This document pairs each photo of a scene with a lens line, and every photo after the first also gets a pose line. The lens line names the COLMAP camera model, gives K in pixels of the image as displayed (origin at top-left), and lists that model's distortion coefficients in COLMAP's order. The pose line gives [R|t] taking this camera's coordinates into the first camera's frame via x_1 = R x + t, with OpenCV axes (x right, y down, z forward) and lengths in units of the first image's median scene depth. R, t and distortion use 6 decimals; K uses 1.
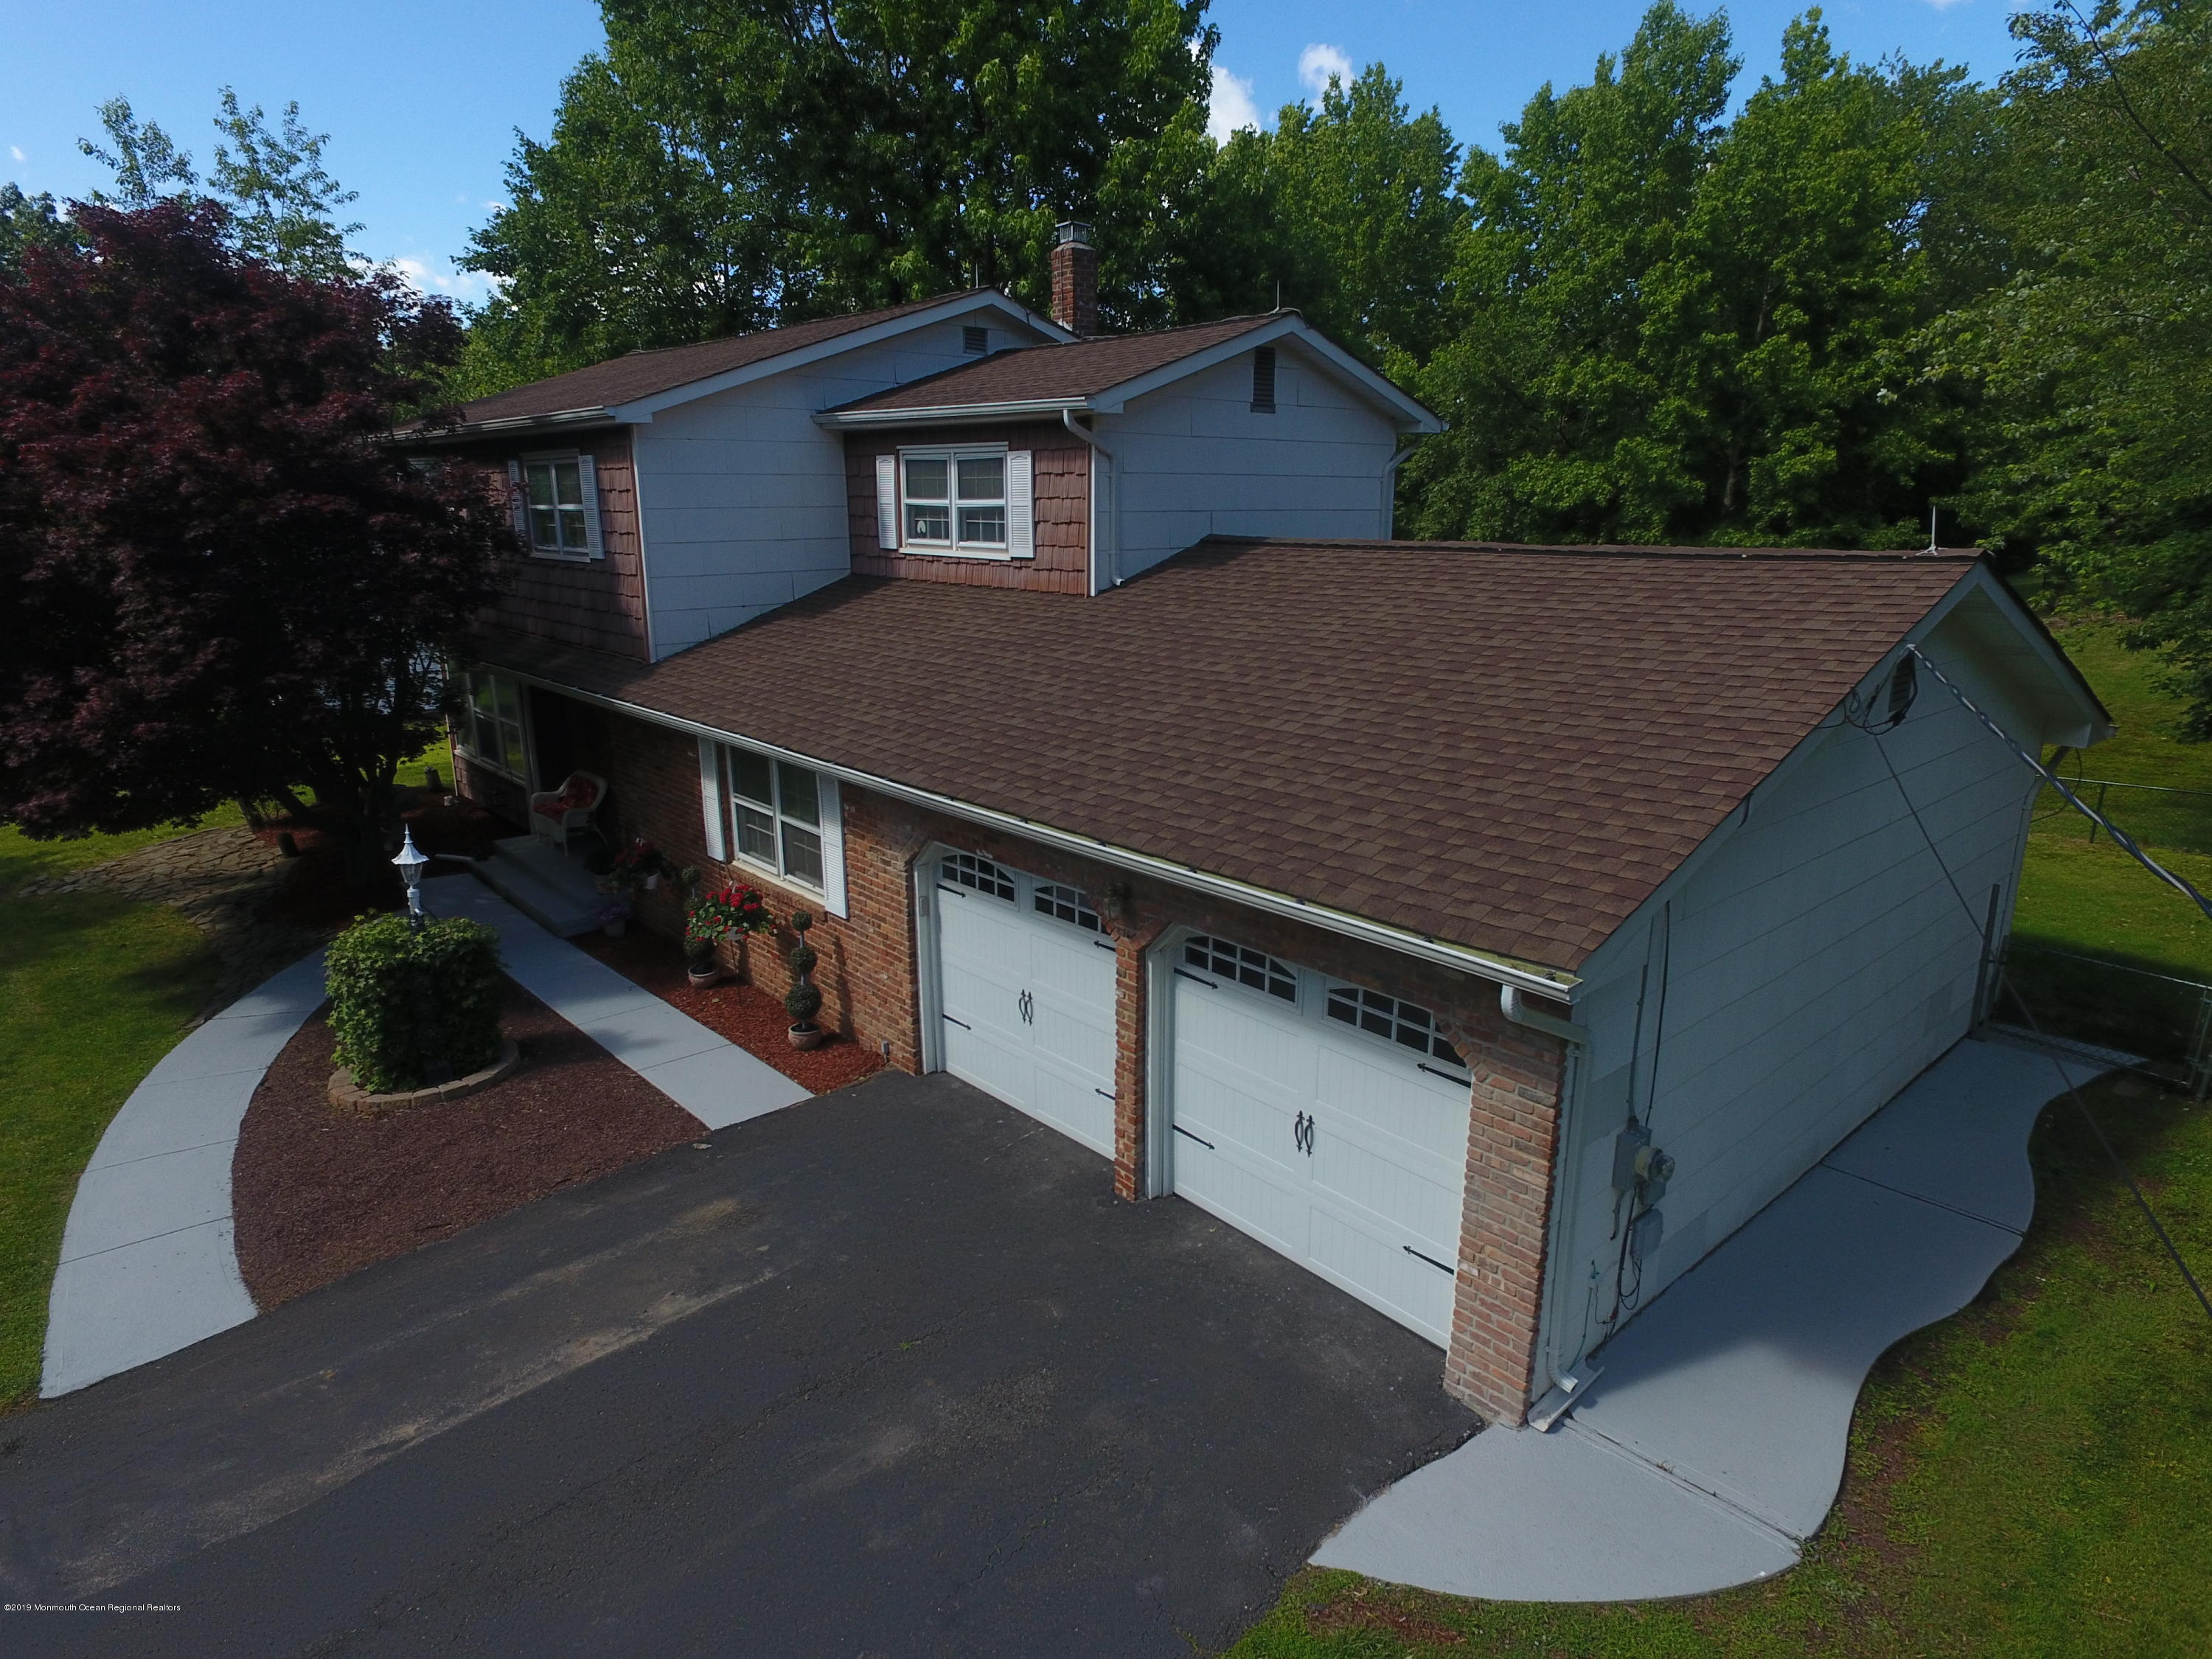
lens RADIAL K [[1286.4, 0, 1109.9], [0, 1286.4, 839.5], [0, 0, 1]] dist [-0.002290, 0.002201]
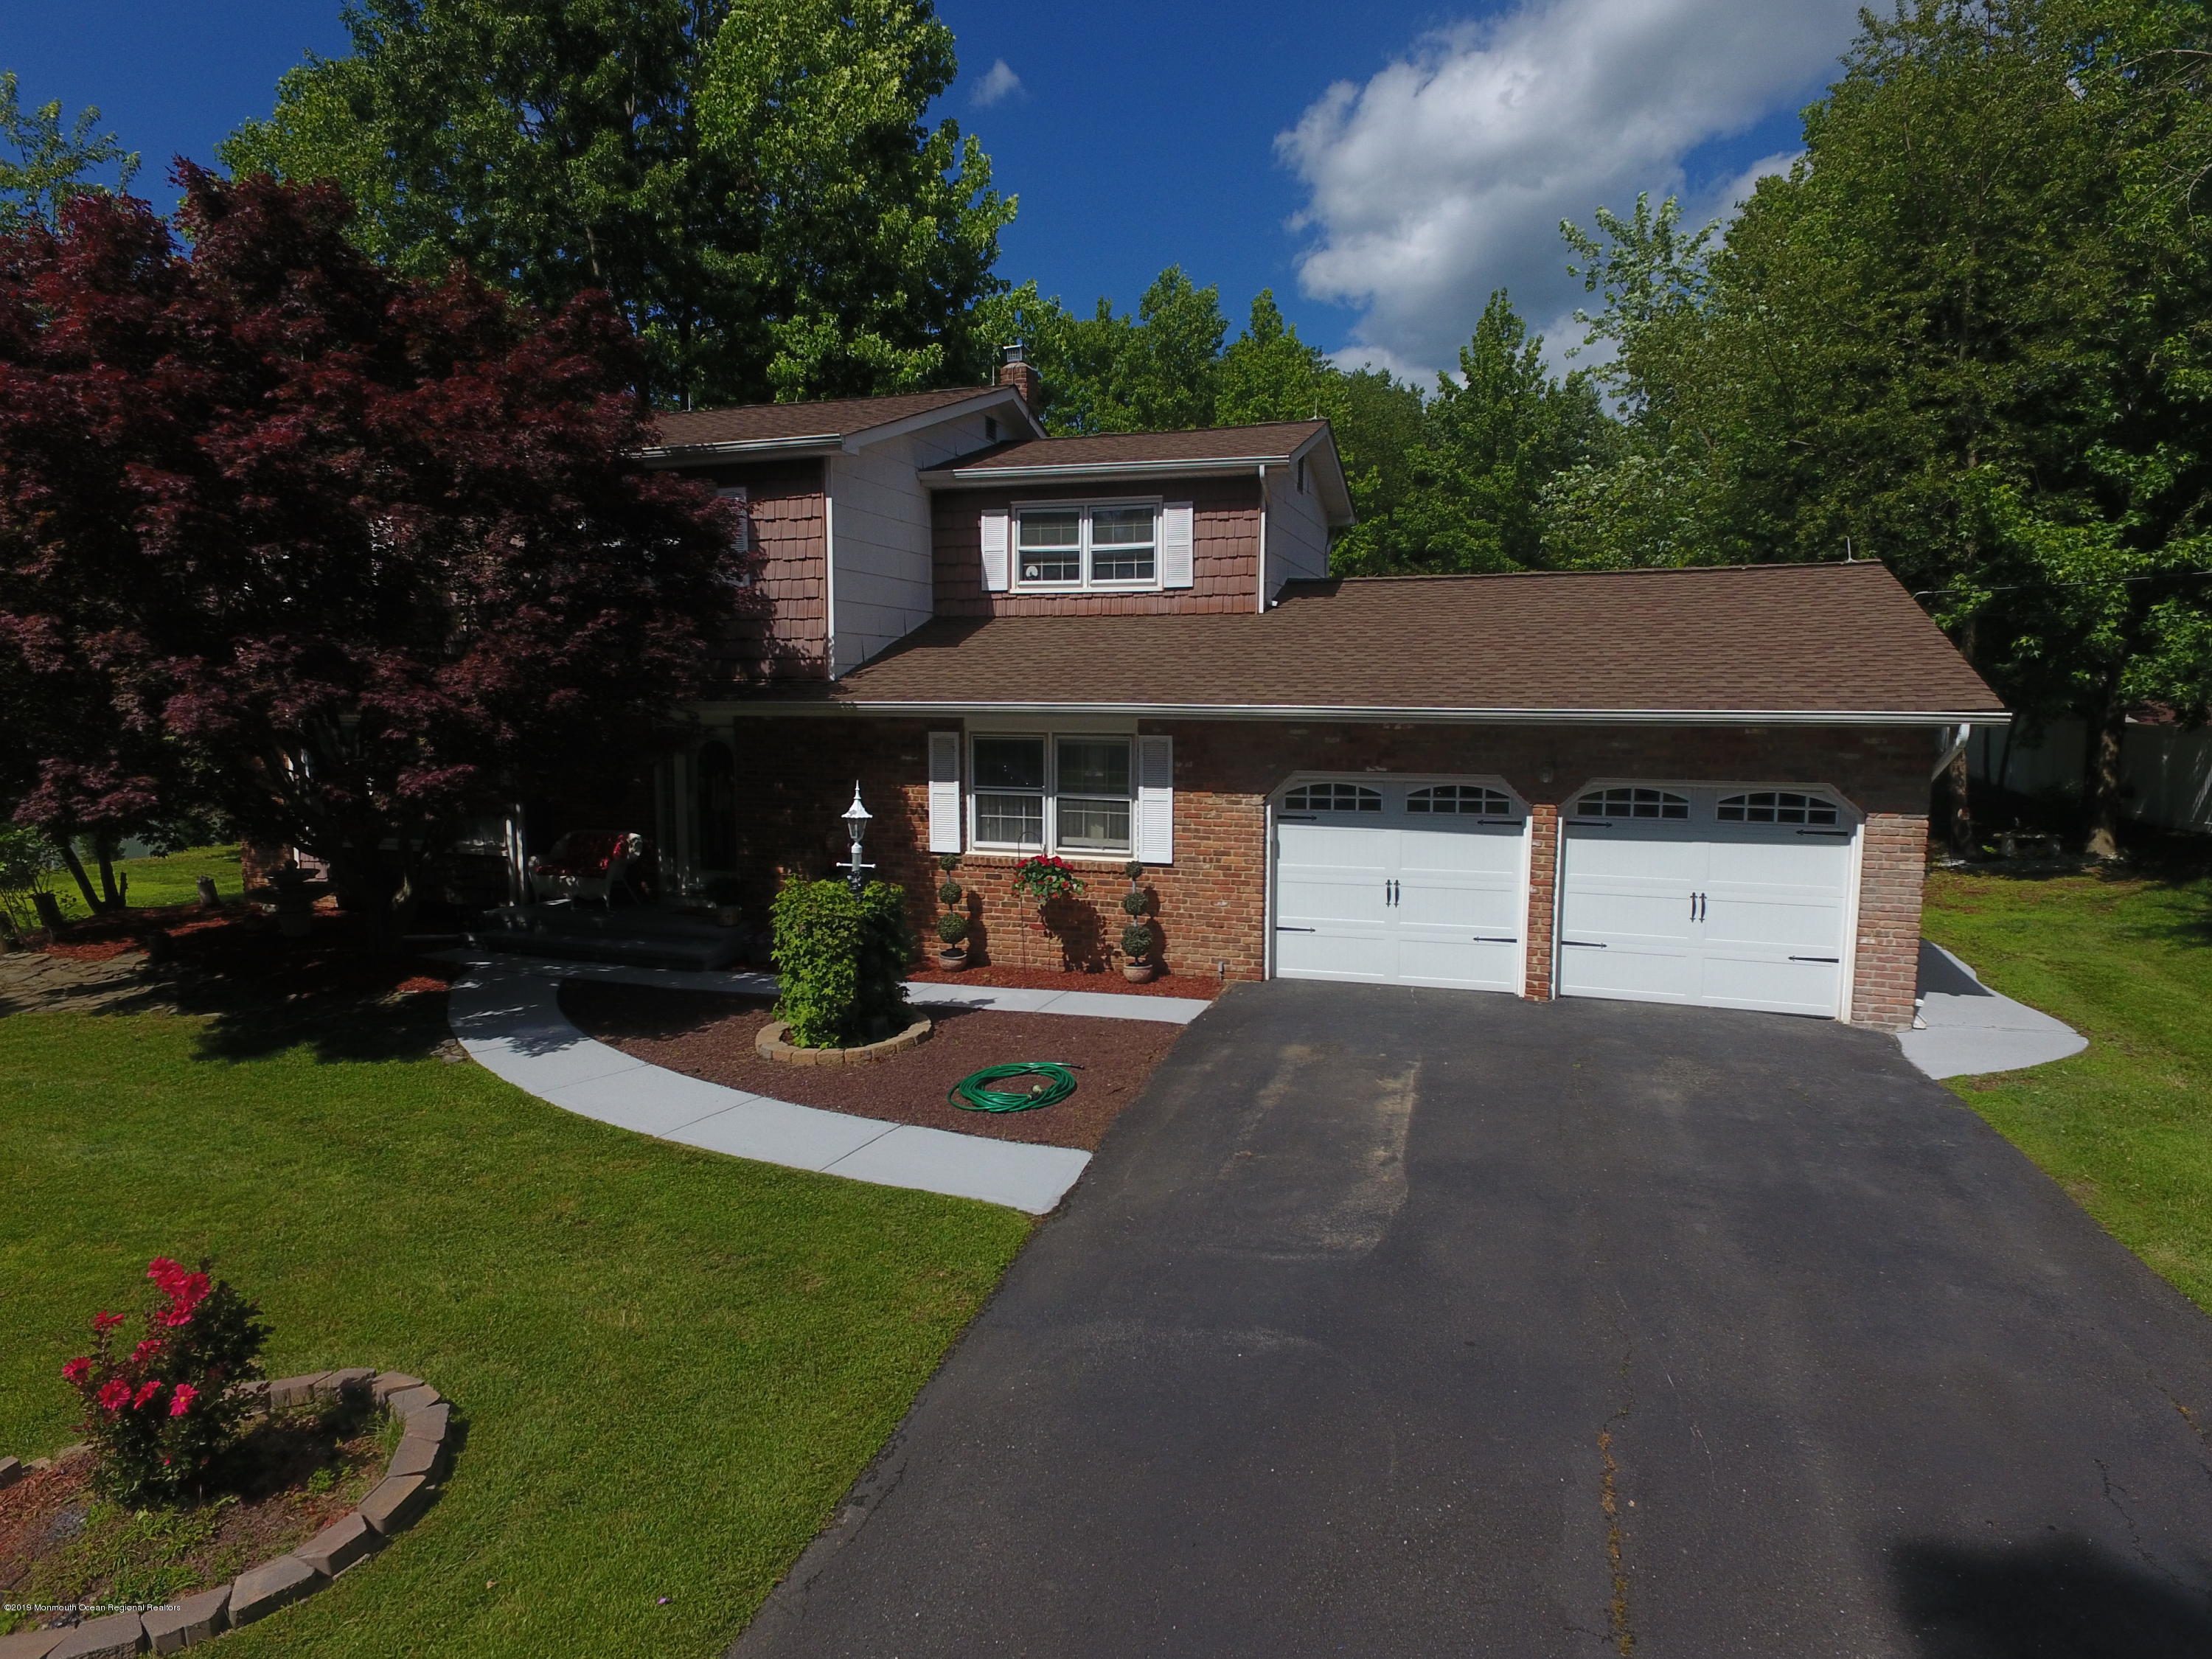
lens RADIAL K [[1286.4, 0, 1109.9], [0, 1286.4, 839.5], [0, 0, 1]] dist [-0.002290, 0.002201]
pose [[0.871933, -0.051363, 0.486923, -0.855424], [0.122228, 0.985831, -0.114884, 0.174524], [-0.474123, 0.159687, 0.865856, 0.011278]]
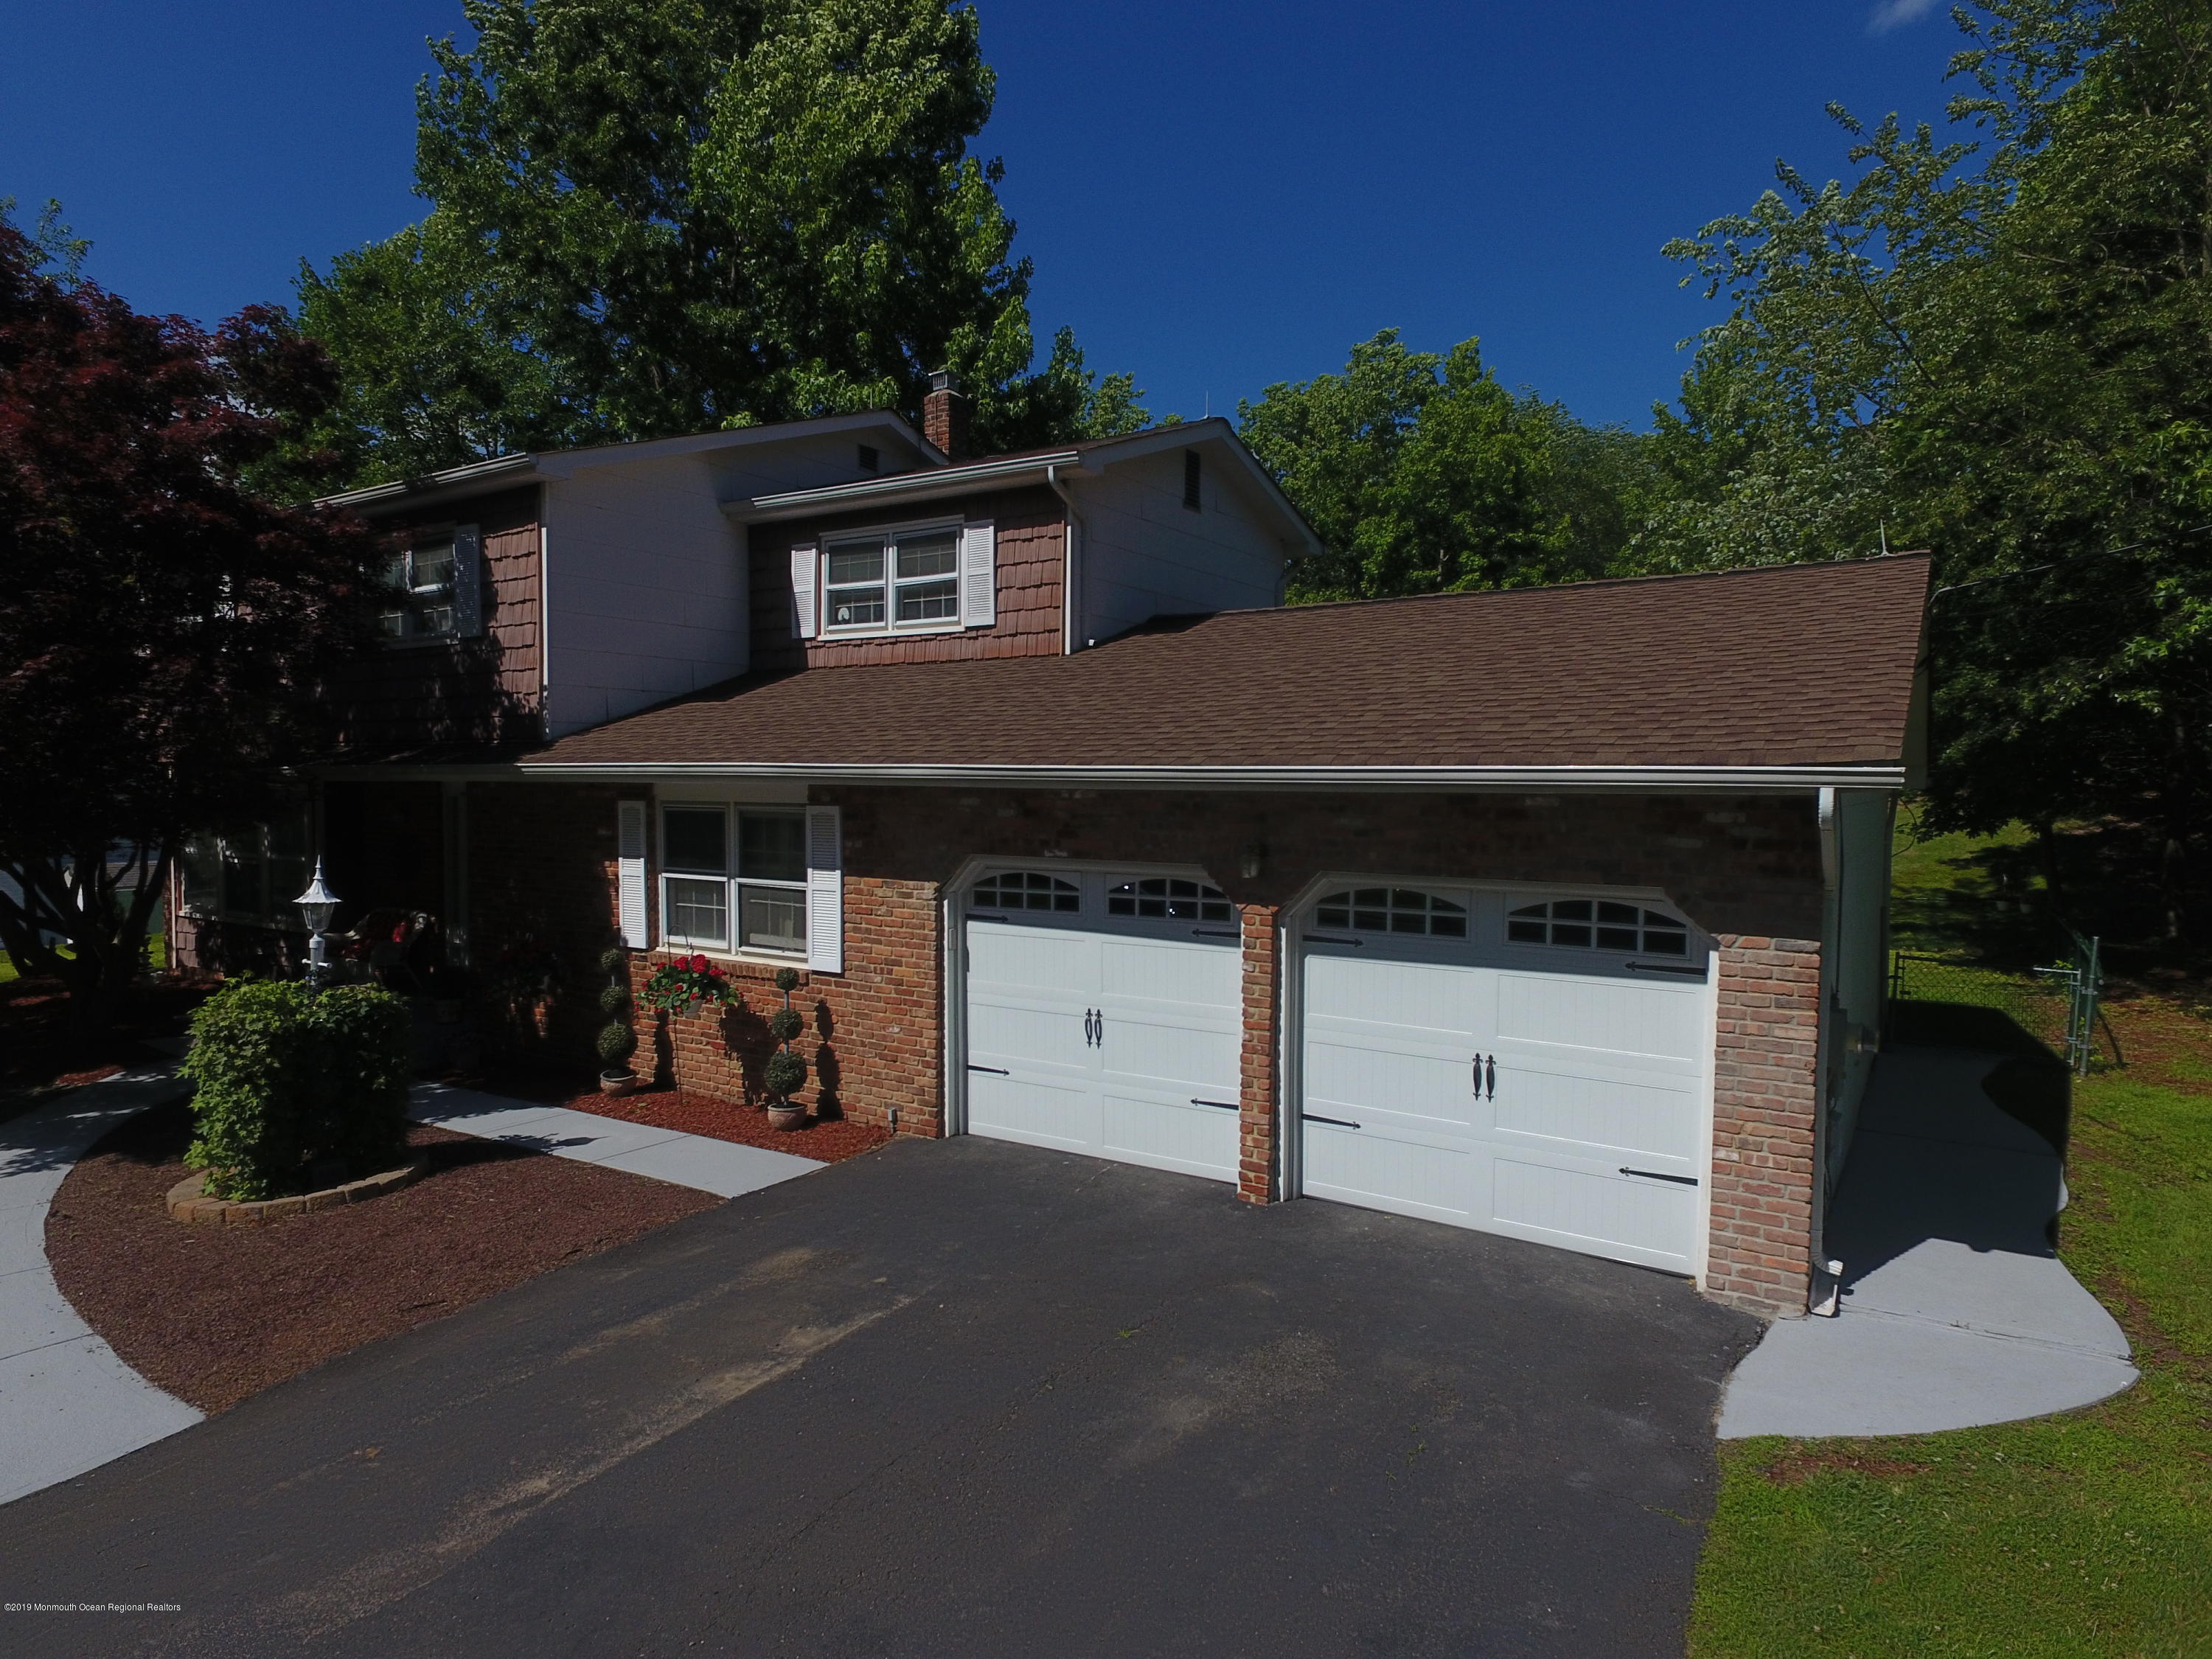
lens RADIAL K [[1286.4, 0, 1109.9], [0, 1286.4, 839.5], [0, 0, 1]] dist [-0.002290, 0.002201]
pose [[0.966018, -0.006085, 0.258403, -0.265349], [0.060528, 0.977250, -0.203268, 0.170511], [-0.251288, 0.212001, 0.944410, 0.094282]]
